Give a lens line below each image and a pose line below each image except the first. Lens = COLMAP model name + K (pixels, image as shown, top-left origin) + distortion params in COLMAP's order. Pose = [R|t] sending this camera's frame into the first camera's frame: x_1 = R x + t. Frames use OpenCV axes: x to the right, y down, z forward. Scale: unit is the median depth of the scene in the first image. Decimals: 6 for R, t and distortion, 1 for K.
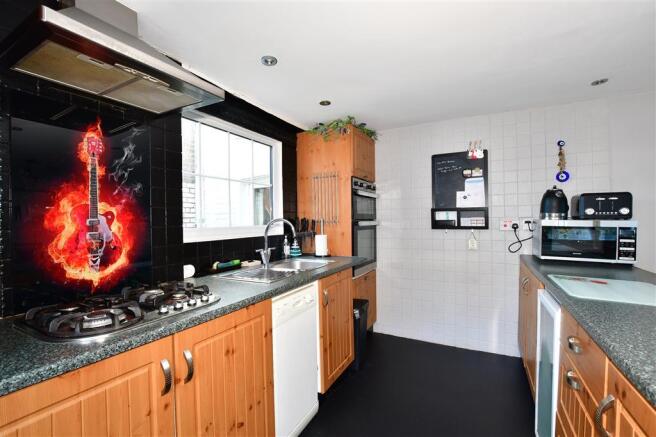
lens RADIAL K [[291.1, 0, 328.0], [0, 291.1, 218.5], [0, 0, 1]] dist [-0.001711, -0.000117]
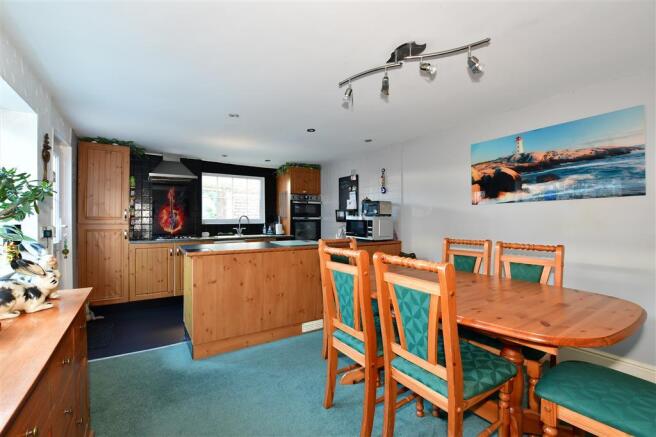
lens RADIAL K [[291.1, 0, 328.0], [0, 291.1, 218.5], [0, 0, 1]] dist [-0.001711, -0.000117]
pose [[0.875366, 0.008464, -0.483386, 1.230786], [-0.005621, 0.999957, 0.007332, 0.004508], [0.483427, -0.003701, 0.875377, -0.561465]]
